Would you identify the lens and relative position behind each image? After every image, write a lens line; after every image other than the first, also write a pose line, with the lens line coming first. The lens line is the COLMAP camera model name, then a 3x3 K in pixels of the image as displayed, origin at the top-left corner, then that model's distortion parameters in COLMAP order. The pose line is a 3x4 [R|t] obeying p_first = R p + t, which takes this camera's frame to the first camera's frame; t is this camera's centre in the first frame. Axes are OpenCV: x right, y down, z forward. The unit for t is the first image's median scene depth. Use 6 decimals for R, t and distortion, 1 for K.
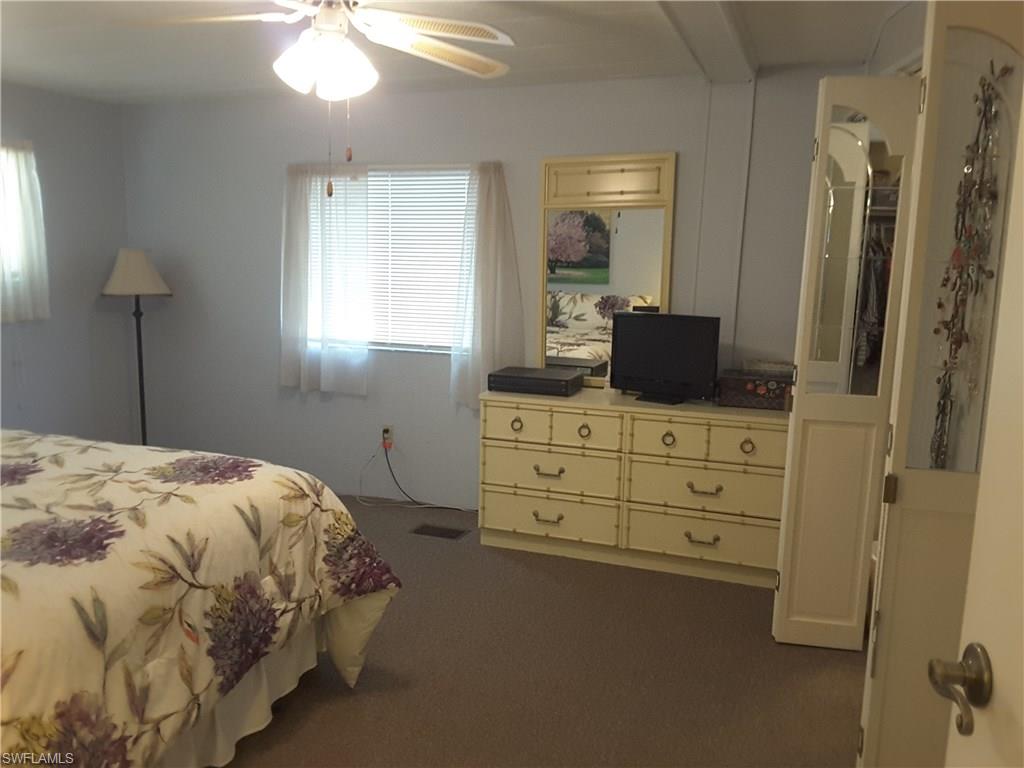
lens RADIAL K [[834.6, 0, 499.4], [0, 834.6, 396.5], [0, 0, 1]] dist [0.144002, -0.249306]
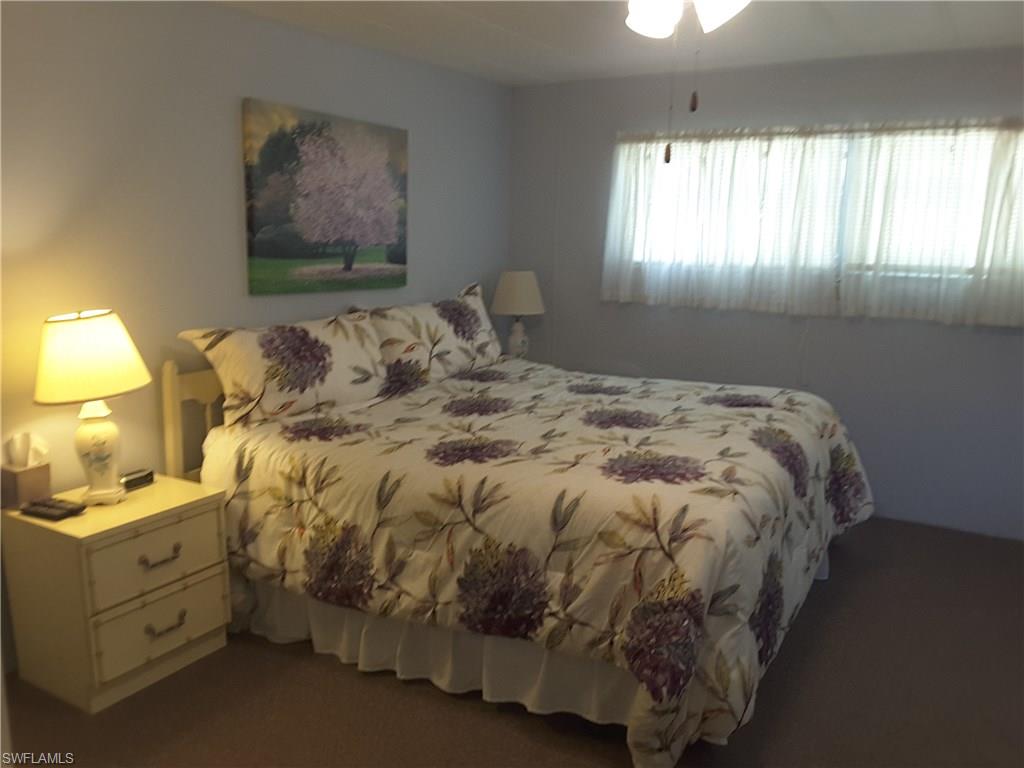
lens RADIAL K [[834.6, 0, 499.4], [0, 834.6, 396.5], [0, 0, 1]] dist [0.144002, -0.249306]
pose [[-0.181632, 0.176254, -0.967442, 0.643364], [-0.182997, 0.960563, 0.209357, -0.171893], [0.966189, 0.215065, -0.142215, 1.046716]]
